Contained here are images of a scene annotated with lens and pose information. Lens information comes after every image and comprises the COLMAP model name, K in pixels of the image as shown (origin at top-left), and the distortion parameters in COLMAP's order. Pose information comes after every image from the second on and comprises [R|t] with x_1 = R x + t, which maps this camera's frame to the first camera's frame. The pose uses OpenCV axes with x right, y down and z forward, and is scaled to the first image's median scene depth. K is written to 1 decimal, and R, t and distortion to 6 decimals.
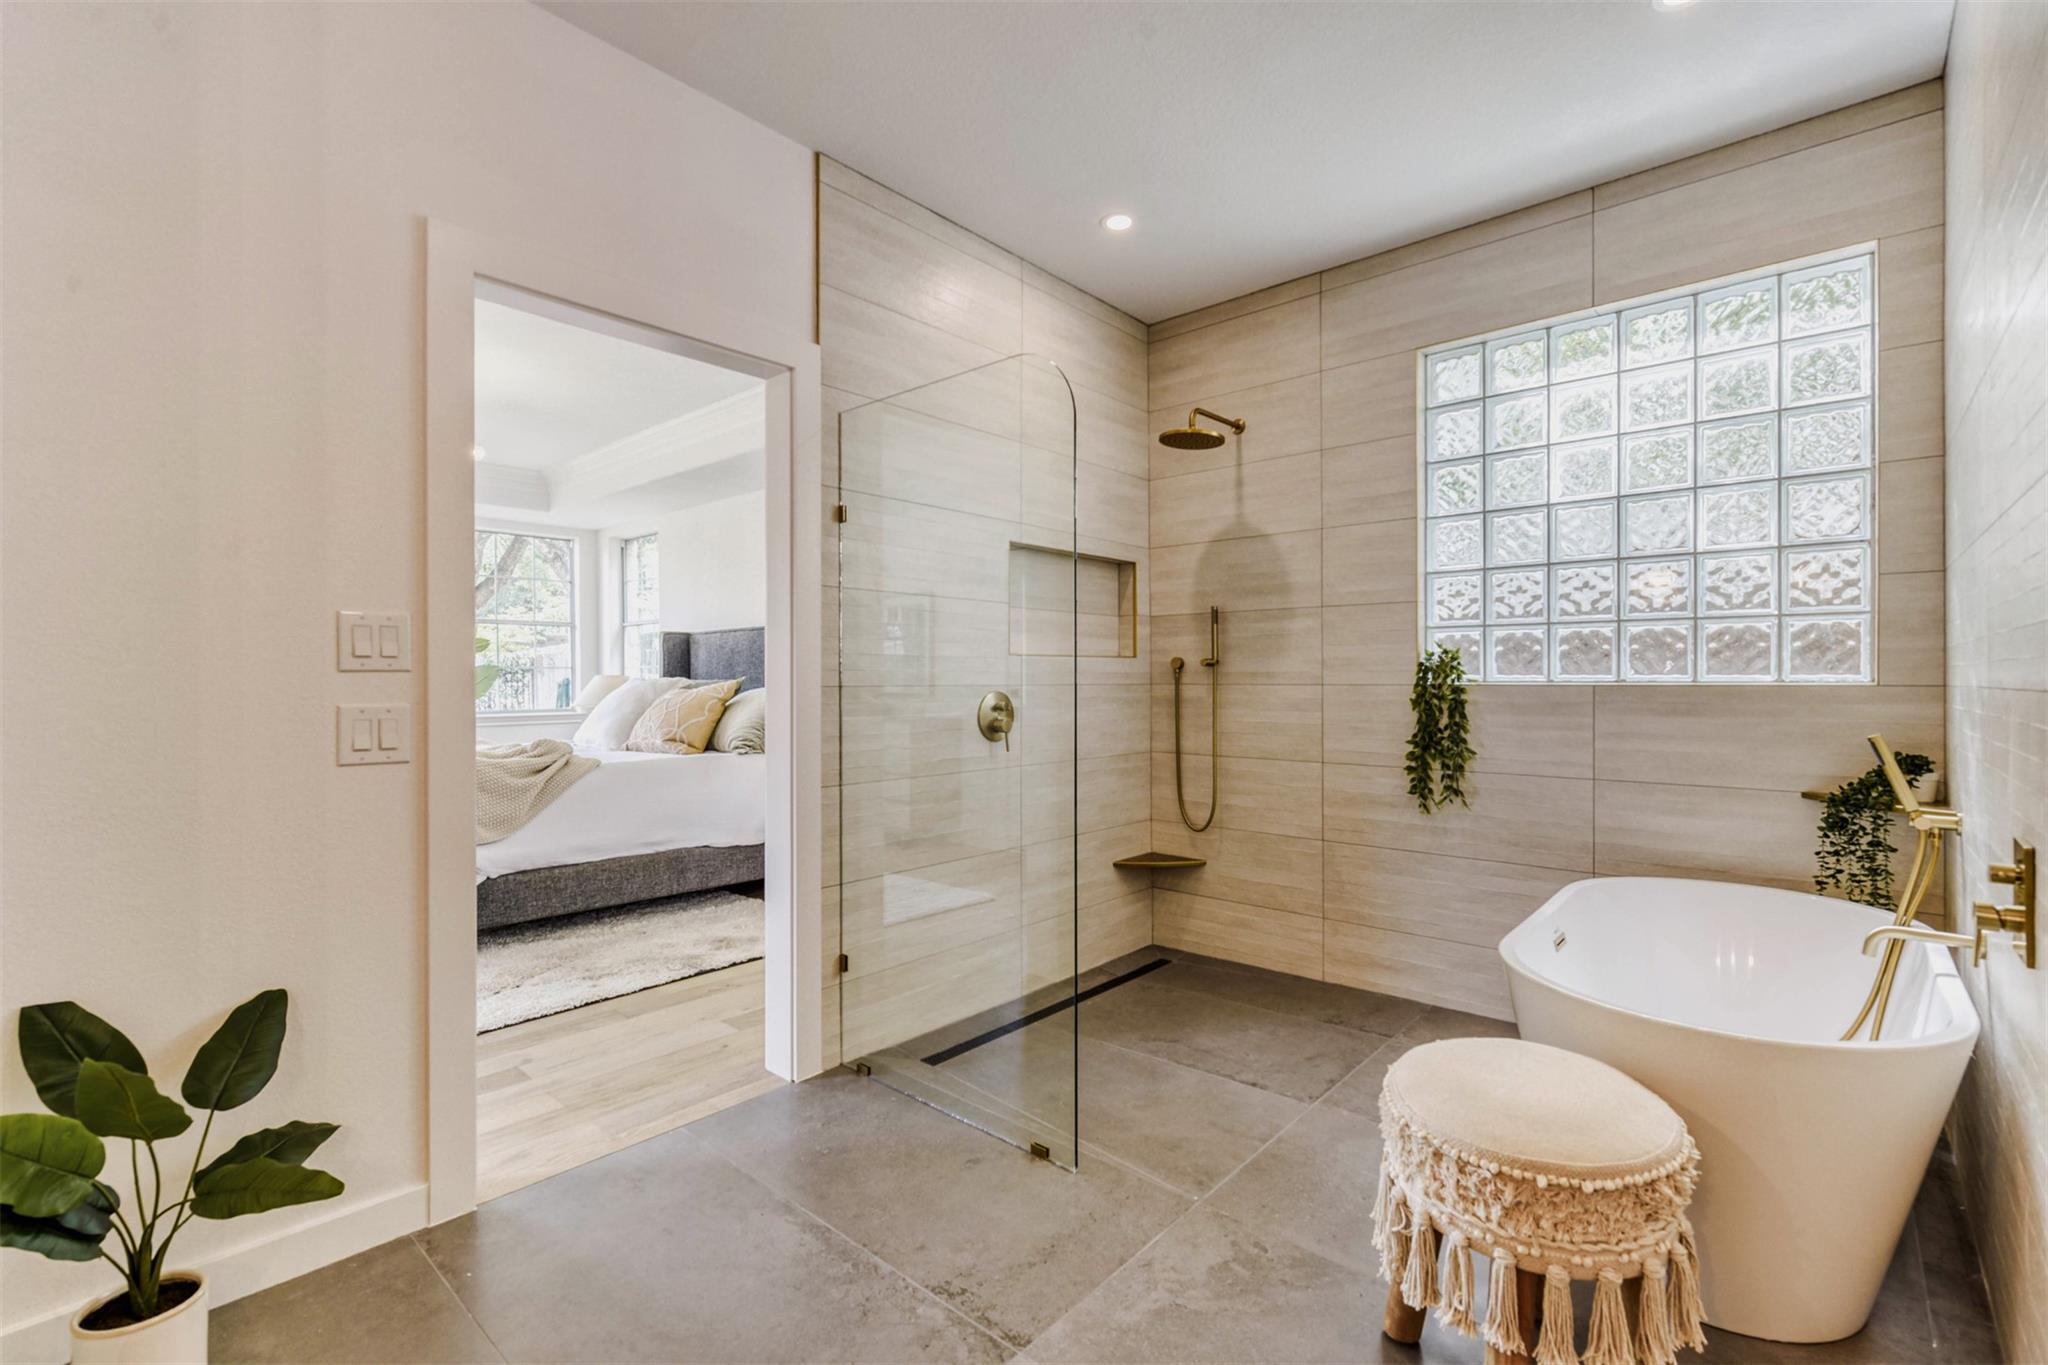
lens RADIAL K [[921.6, 0, 1023.7], [0, 921.6, 676.0], [0, 0, 1]] dist [-0.004266, -0.000190]
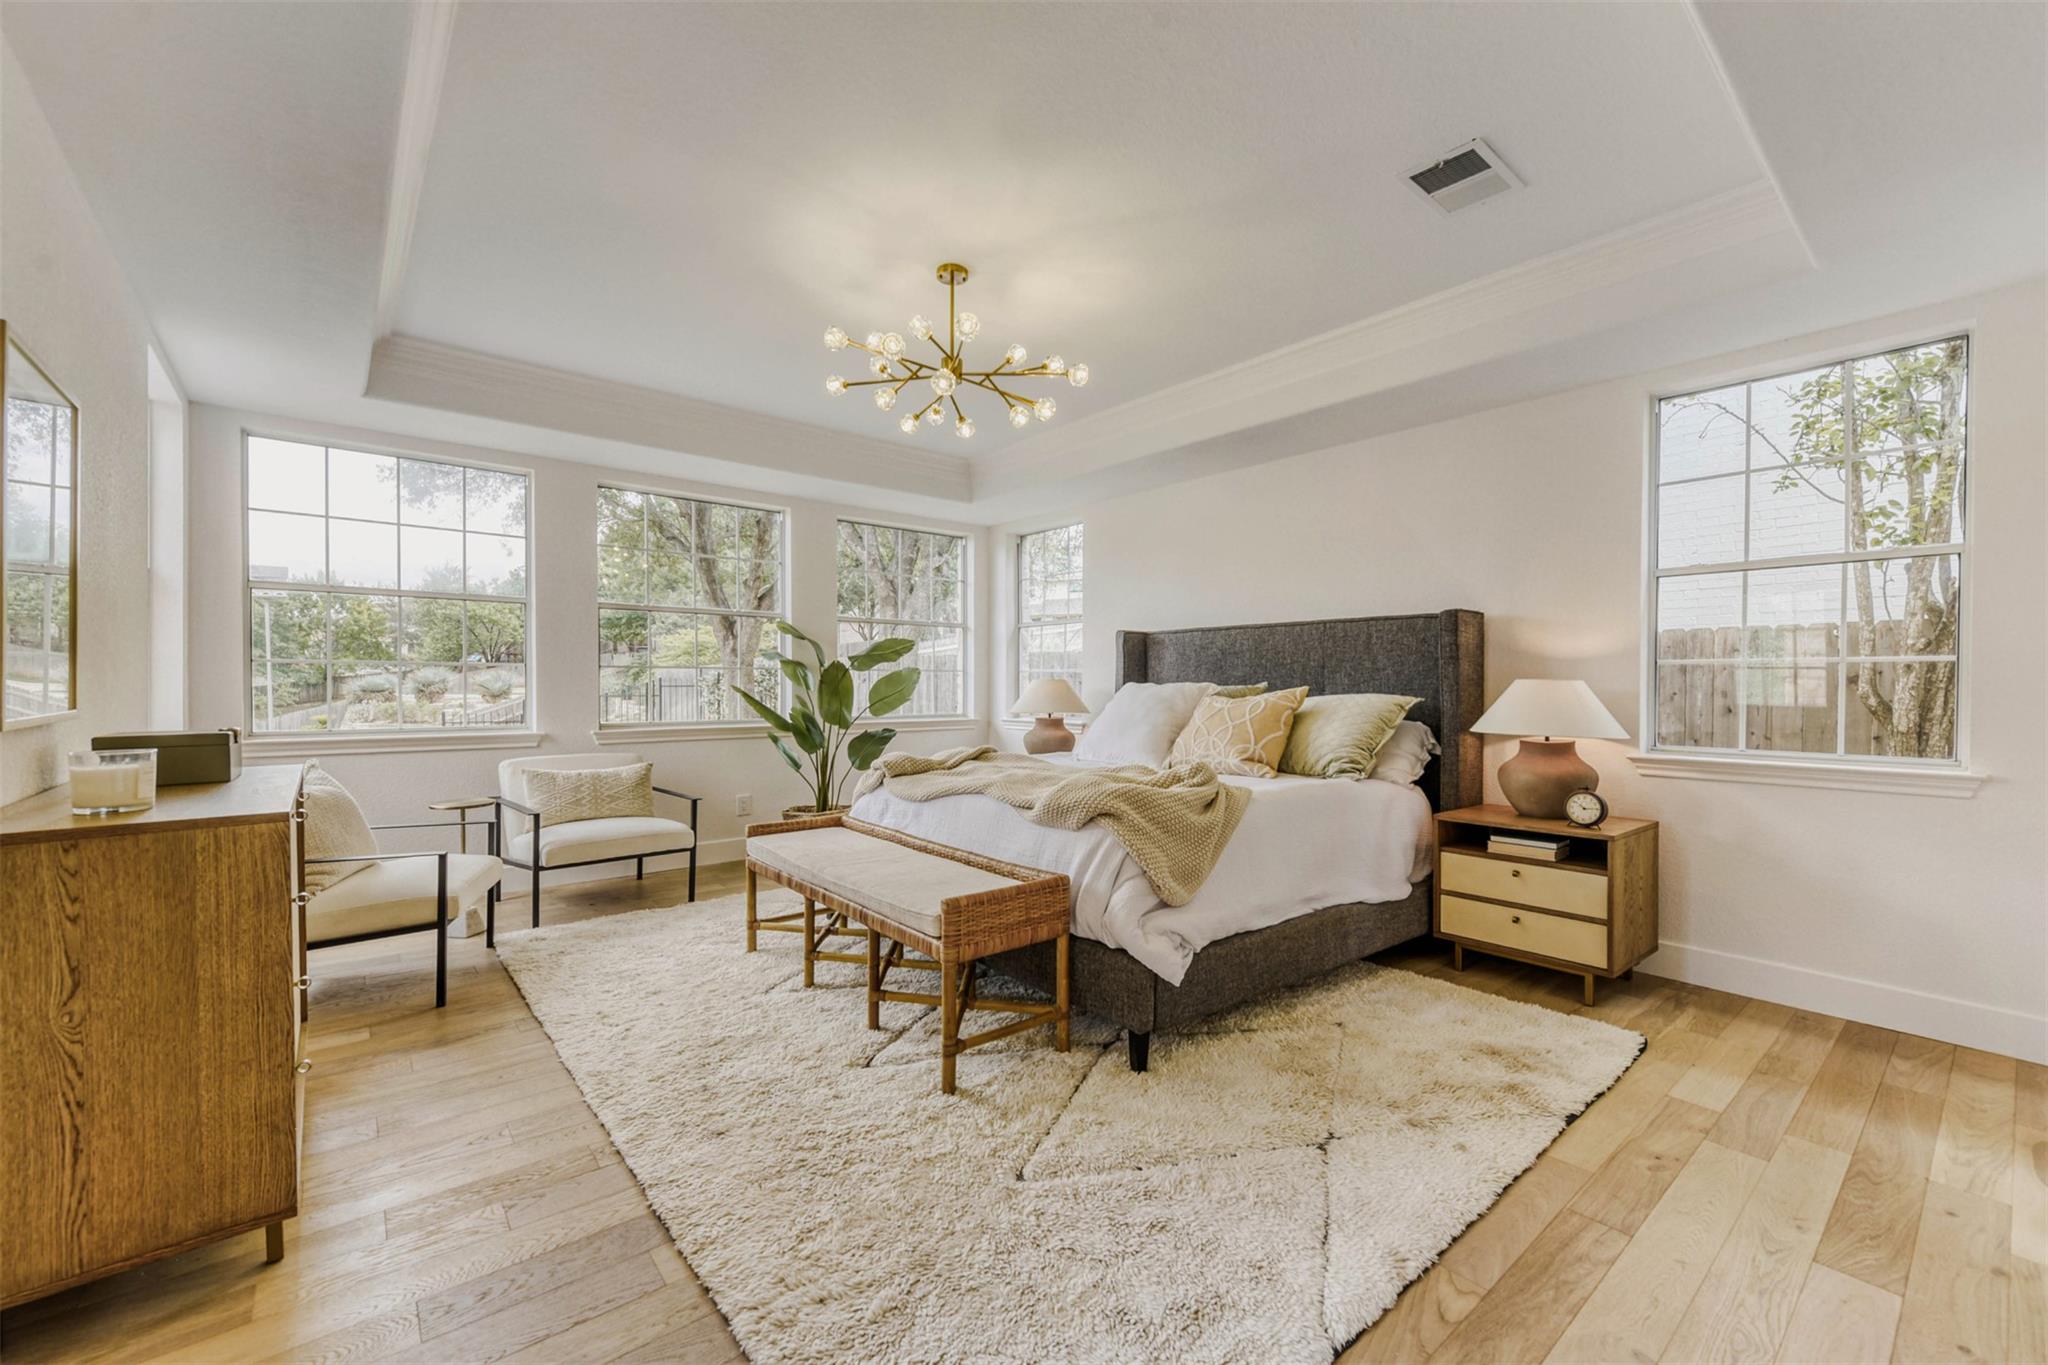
lens RADIAL K [[828.8, 0, 1025.8], [0, 828.8, 689.7], [0, 0, 1]] dist [0.005002, -0.001532]
pose [[0.989980, 0.010657, -0.140803, -0.544248], [-0.009556, 0.999918, 0.008491, 0.003287], [0.140882, -0.007060, 0.990001, 0.283389]]
